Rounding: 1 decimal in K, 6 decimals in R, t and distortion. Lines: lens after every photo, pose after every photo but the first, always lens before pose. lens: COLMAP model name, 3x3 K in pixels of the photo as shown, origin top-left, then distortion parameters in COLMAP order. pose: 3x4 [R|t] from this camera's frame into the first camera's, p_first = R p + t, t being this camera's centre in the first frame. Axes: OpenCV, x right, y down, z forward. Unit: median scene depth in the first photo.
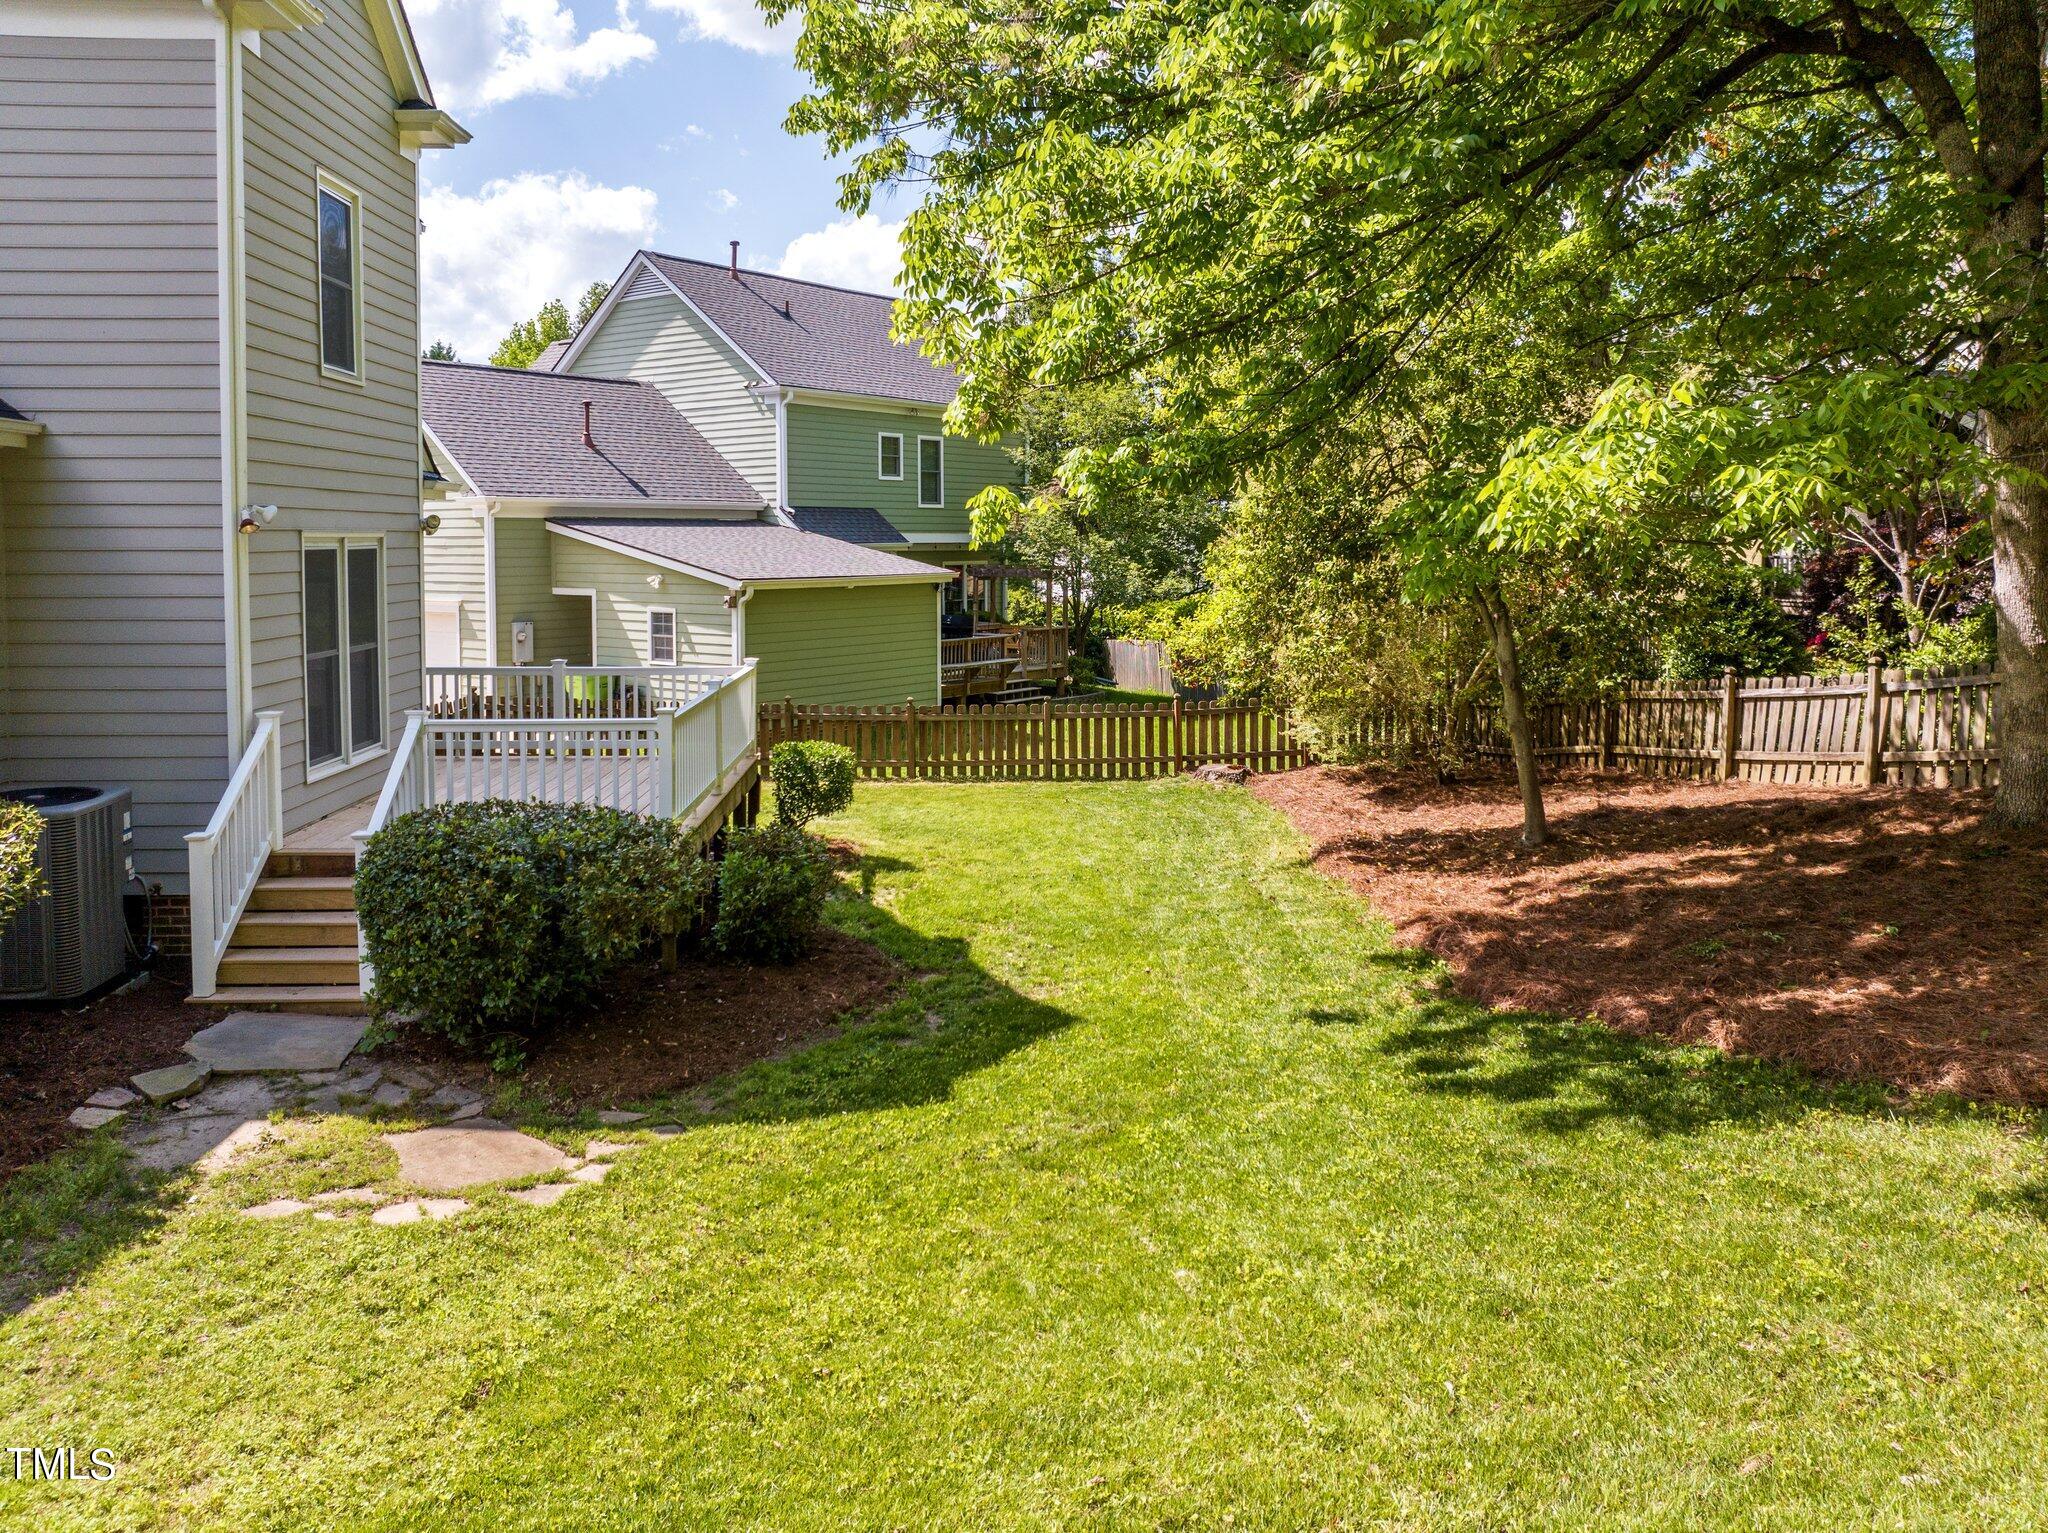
lens RADIAL K [[1502.7, 0, 1022.0], [0, 1502.7, 566.2], [0, 0, 1]] dist [-0.031258, 0.000741]
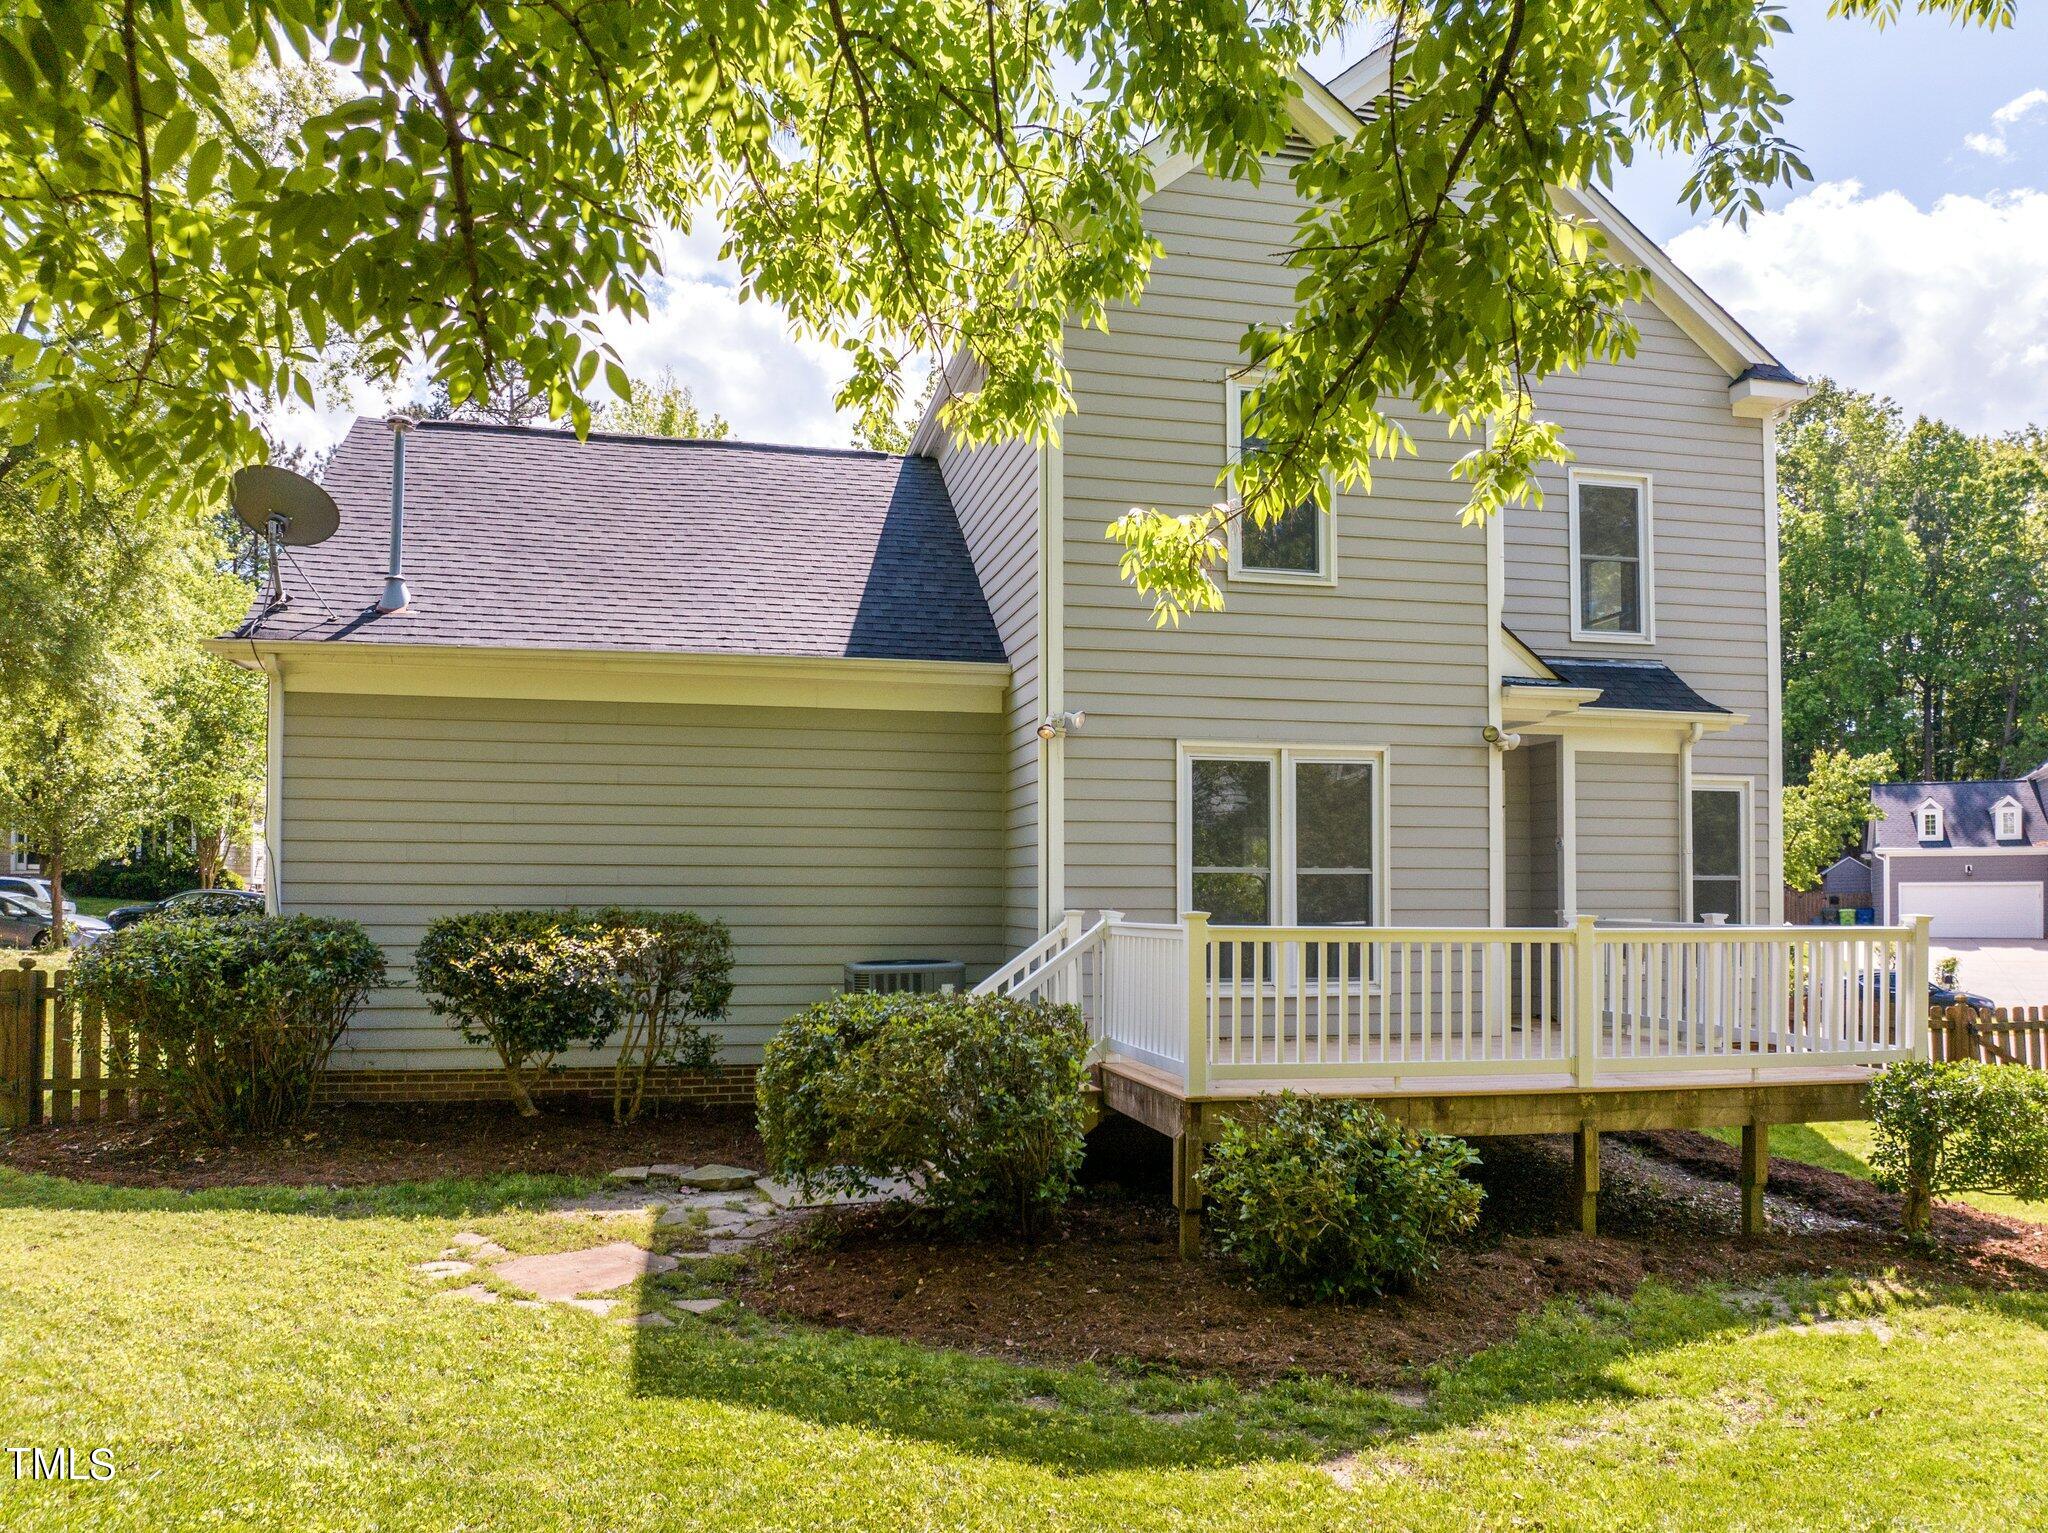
lens RADIAL K [[1486.2, 0, 1014.4], [0, 1486.2, 817.9], [0, 0, 1]] dist [-0.047029, -0.003681]
pose [[0.155437, -0.053442, -0.986399, 0.390616], [-0.021916, 0.998103, -0.057530, 0.073229], [0.987603, 0.030560, 0.153971, 0.622205]]
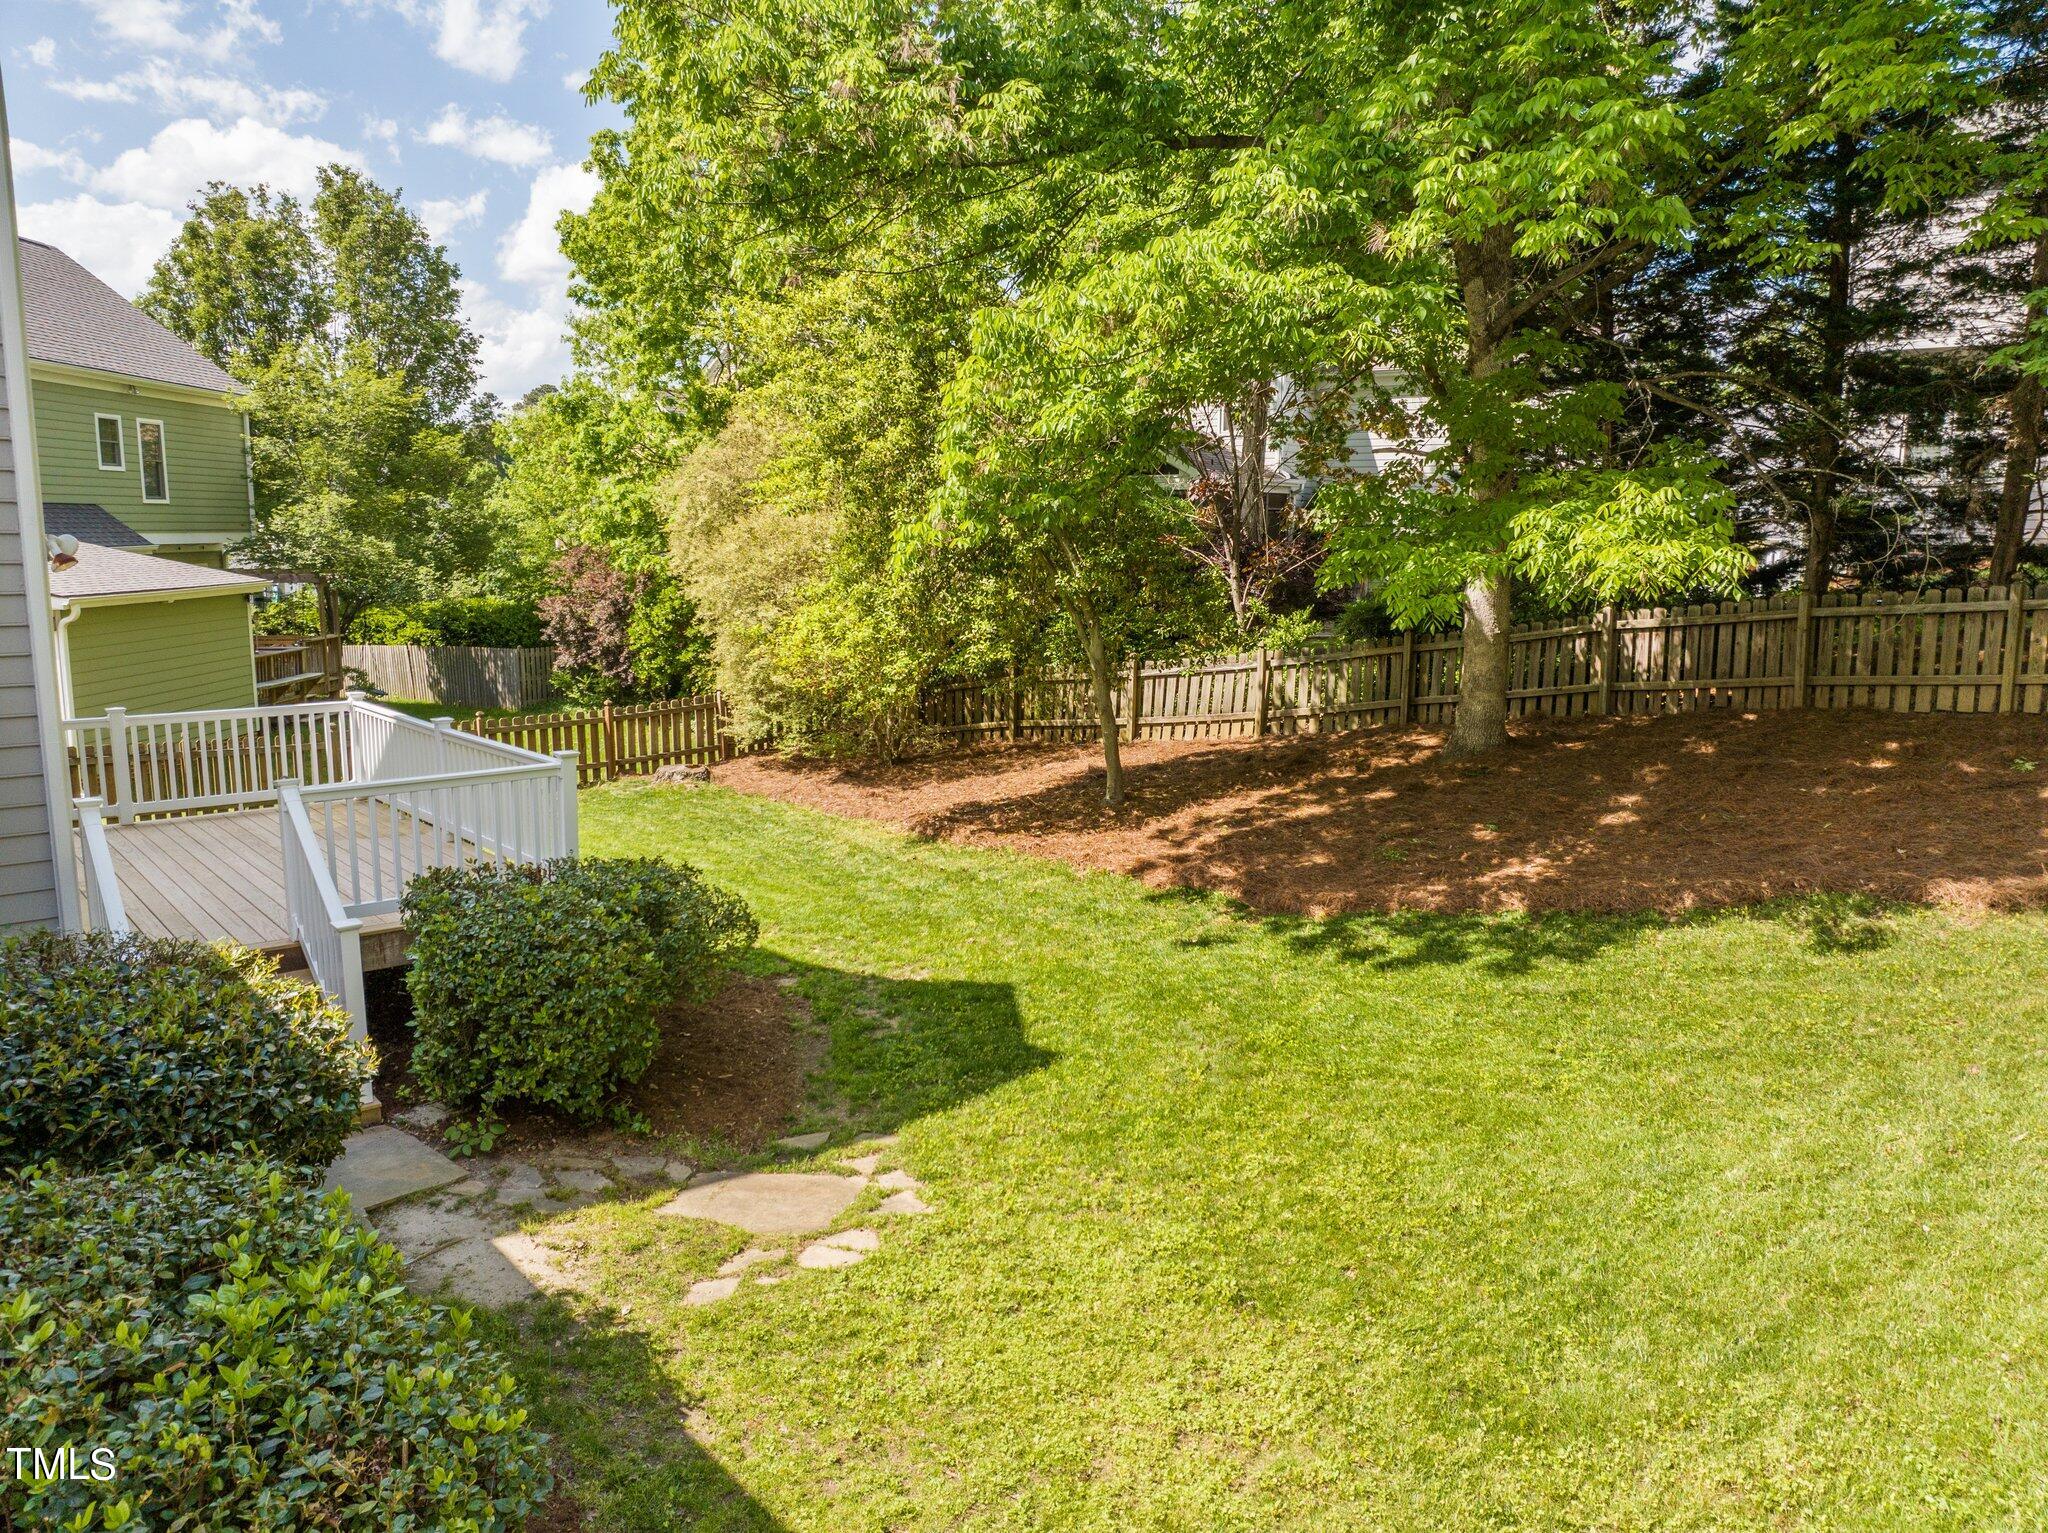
lens RADIAL K [[1460.6, 0, 1024.0], [0, 1460.6, 766.5], [0, 0, 1]] dist [-0.039518, 0.000354]
pose [[0.791206, -0.090820, 0.604769, -0.441624], [0.002400, 0.989365, 0.145437, -0.021574], [-0.611546, -0.113619, 0.783009, 0.084885]]
